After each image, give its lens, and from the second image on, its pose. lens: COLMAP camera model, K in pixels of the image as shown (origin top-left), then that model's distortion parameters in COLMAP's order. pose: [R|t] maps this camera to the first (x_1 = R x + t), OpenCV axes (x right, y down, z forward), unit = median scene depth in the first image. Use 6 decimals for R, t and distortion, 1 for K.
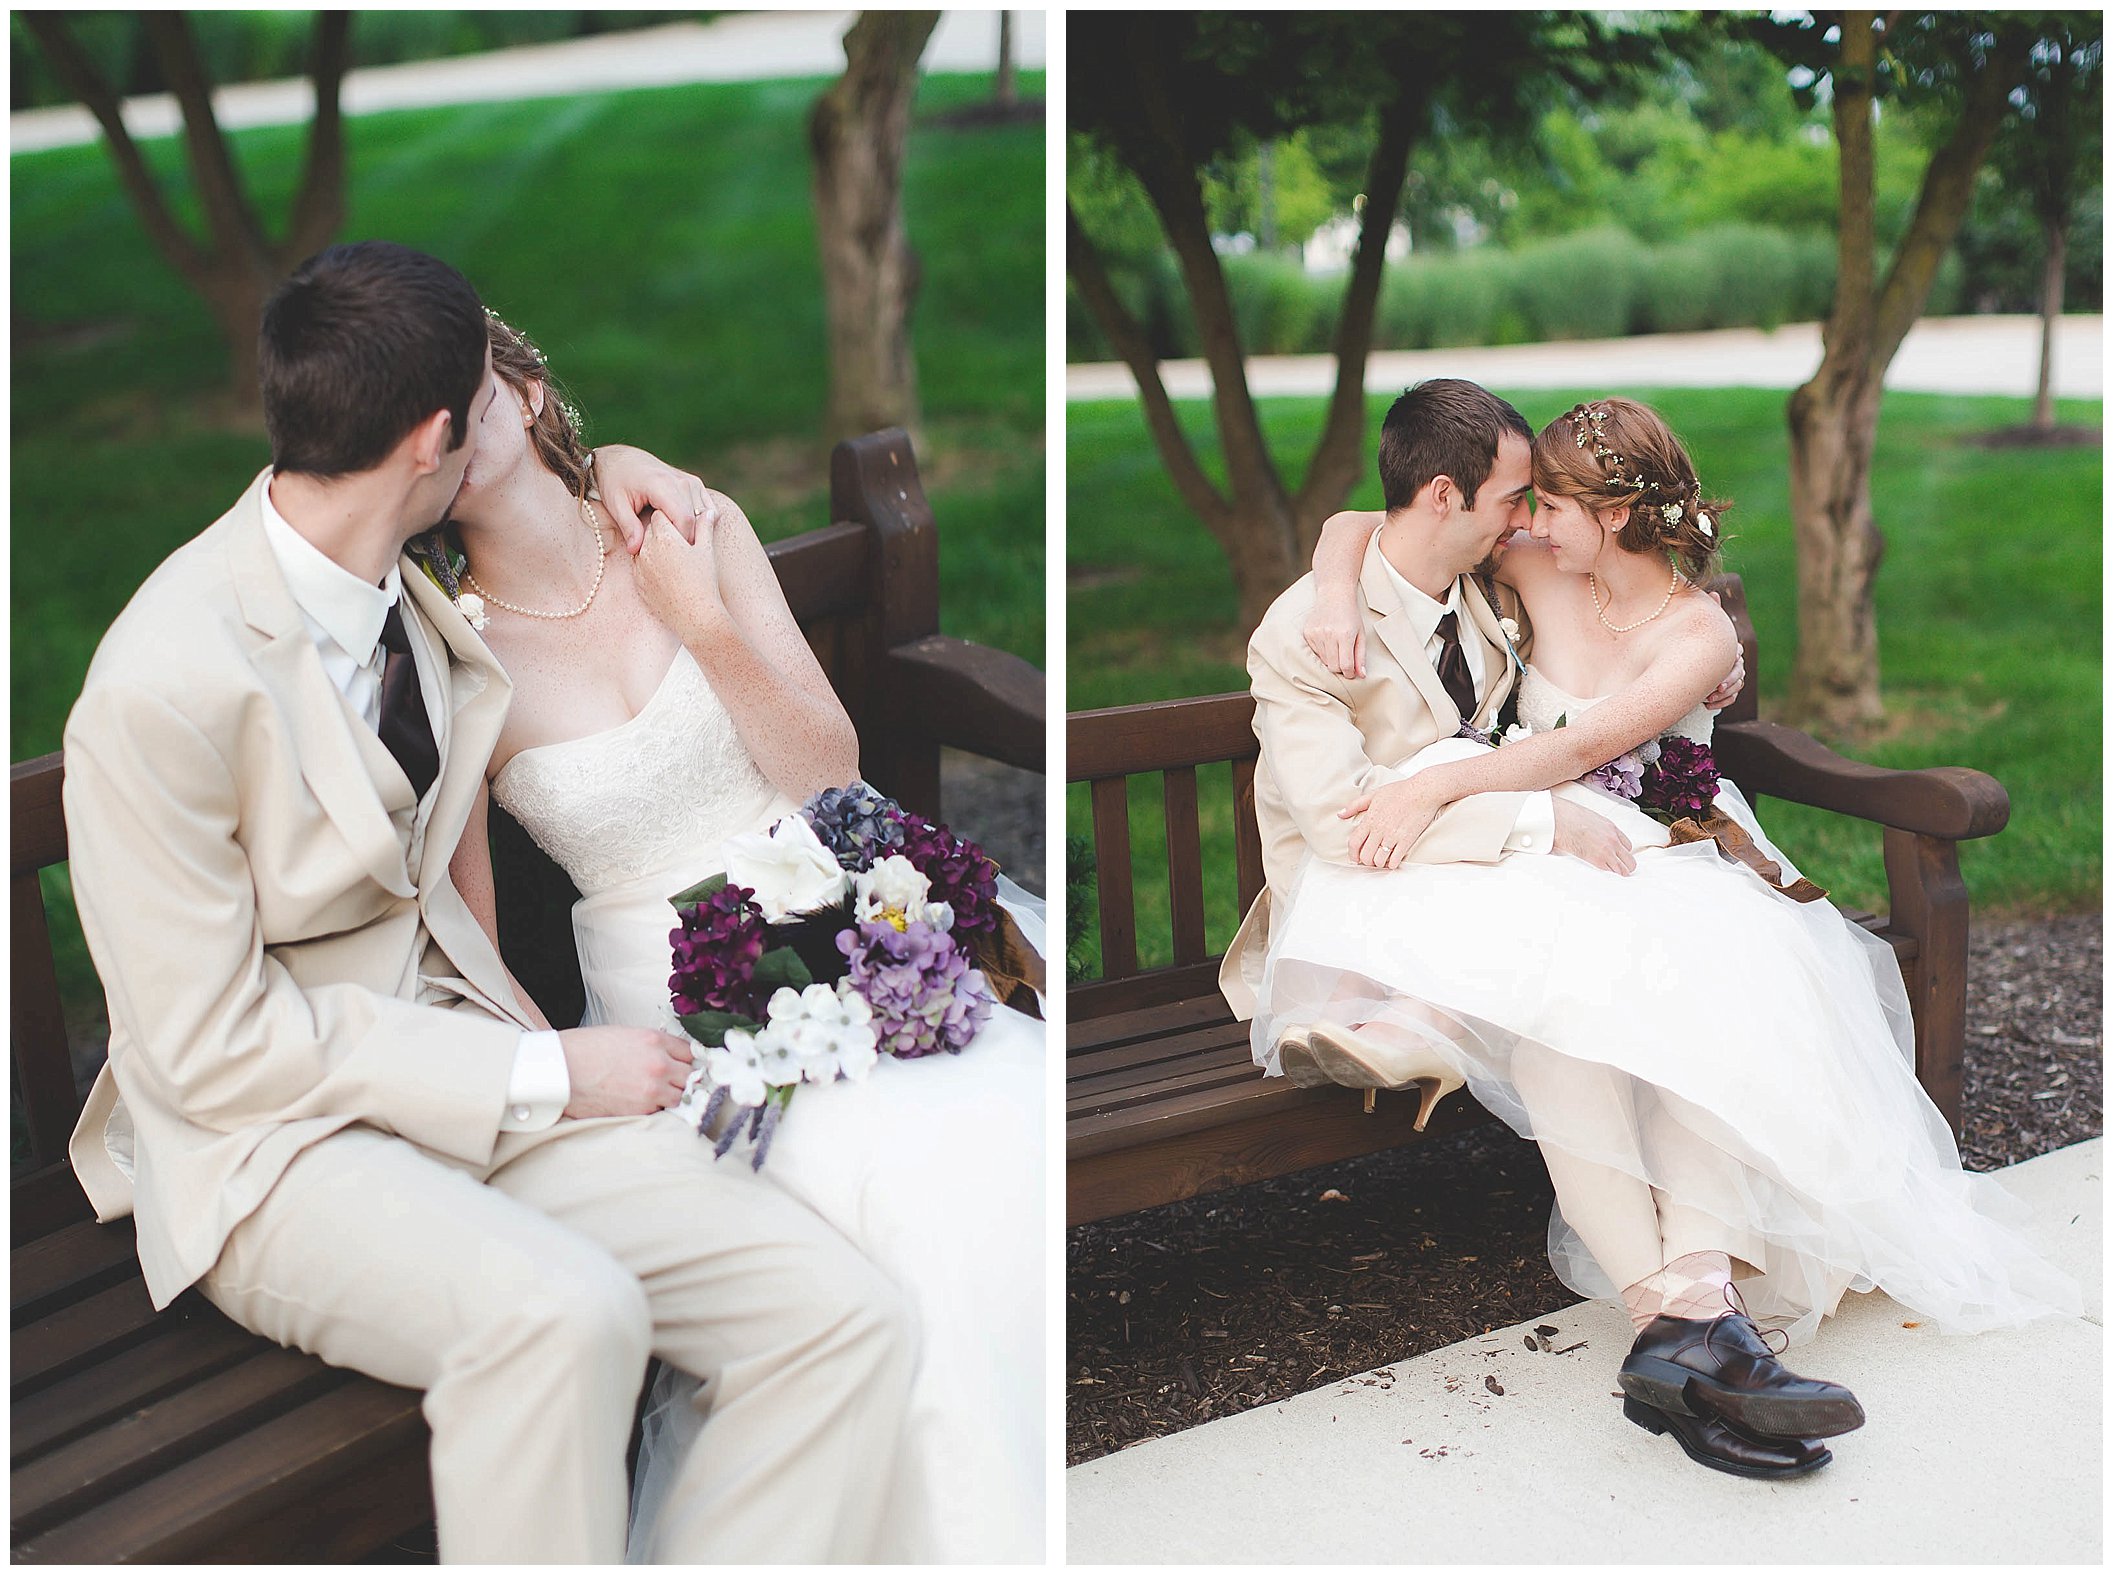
lens RADIAL K [[2949.4, 0, 1056.5], [0, 2949.4, 787.5], [0, 0, 1]] dist [-0.422425, 0.789438]
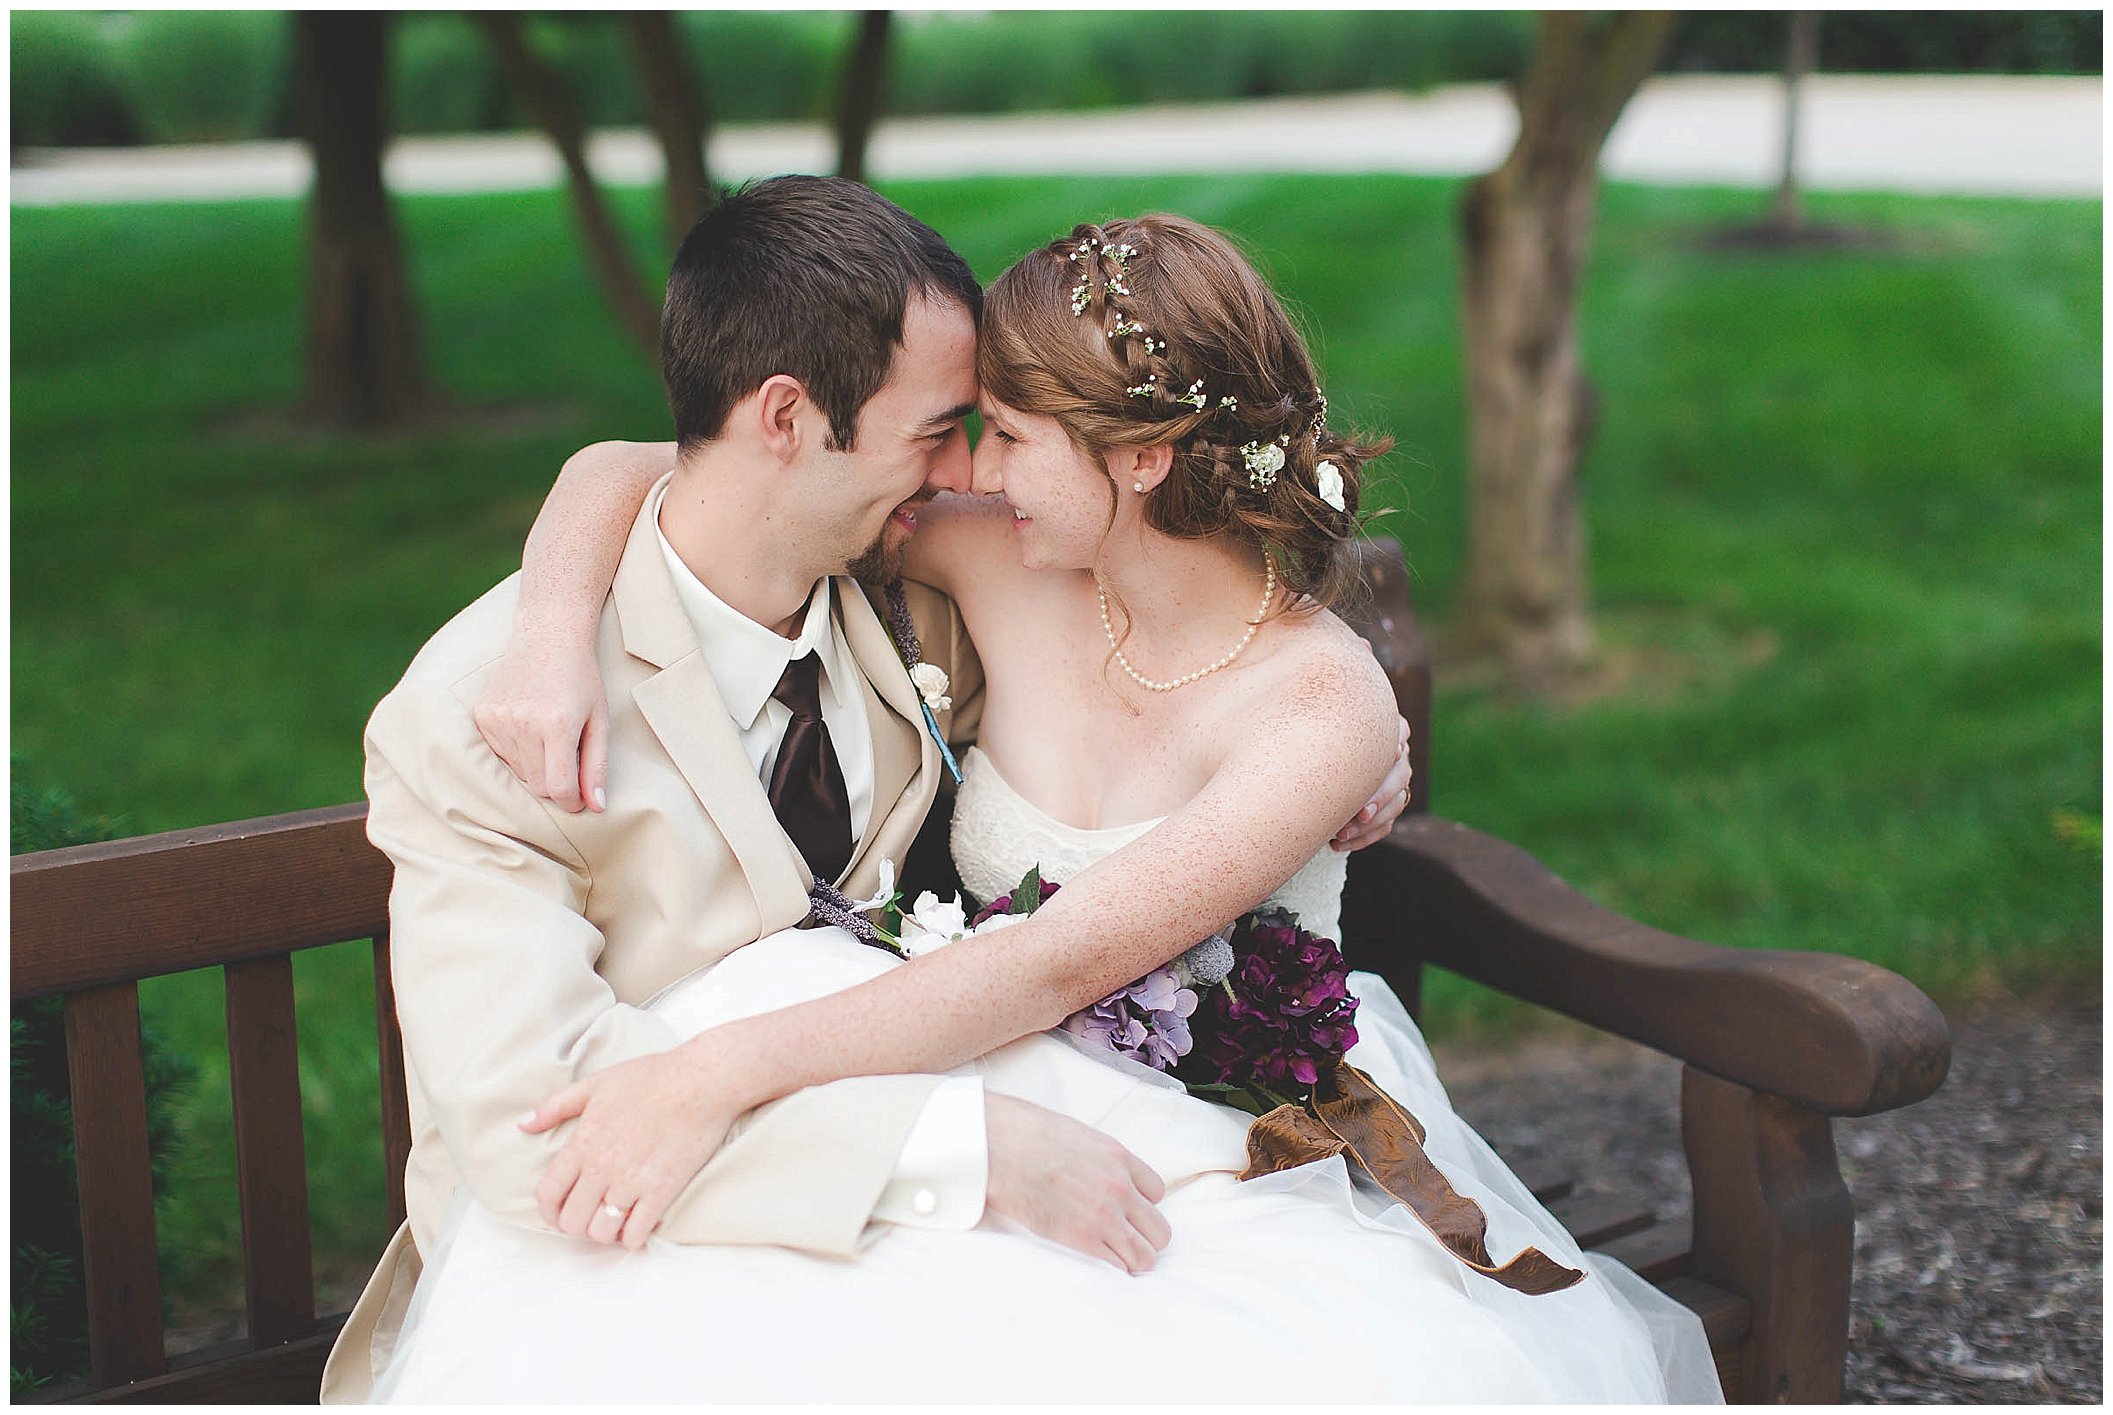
lens RADIAL K [[3198.7, 0, 1056.5], [0, 3198.7, 707.5], [0, 0, 1]] dist [-0.176822, -0.065941]
pose [[0.991037, -0.000512, 0.133589, 0.088034], [-0.004095, 0.999406, 0.034211, -0.058004], [-0.133527, -0.034451, 0.990446, 0.389557]]
